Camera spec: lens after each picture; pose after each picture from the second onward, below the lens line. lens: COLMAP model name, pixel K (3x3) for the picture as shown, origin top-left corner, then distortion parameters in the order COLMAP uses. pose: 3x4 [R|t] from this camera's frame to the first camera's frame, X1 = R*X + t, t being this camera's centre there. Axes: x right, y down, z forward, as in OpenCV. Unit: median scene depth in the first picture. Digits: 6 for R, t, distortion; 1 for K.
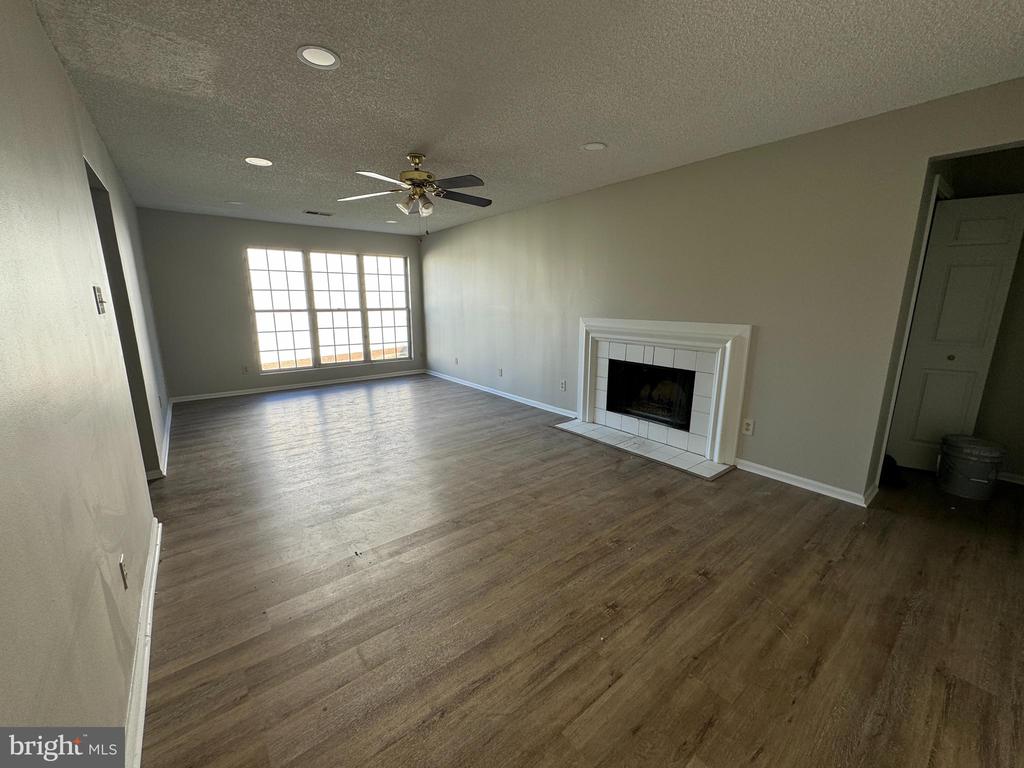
lens RADIAL K [[406.3, 0, 512.6], [0, 406.3, 382.4], [0, 0, 1]] dist [-0.002945, 0.000337]
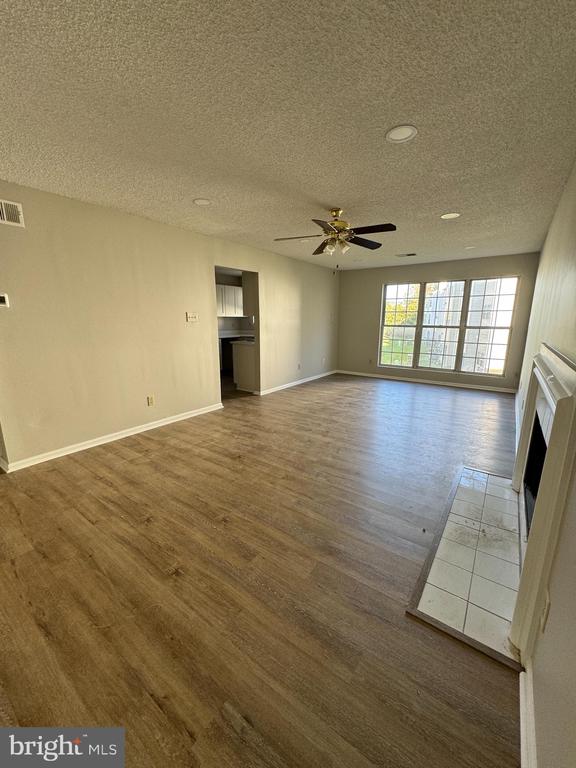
lens RADIAL K [[304.7, 0, 289.6], [0, 304.7, 385.3], [0, 0, 1]] dist [-0.002945, 0.000337]
pose [[0.272197, 0.208340, -0.939416, 1.180177], [-0.197960, 0.967520, 0.157213, -0.184826], [0.941658, 0.143174, 0.304600, 0.947739]]
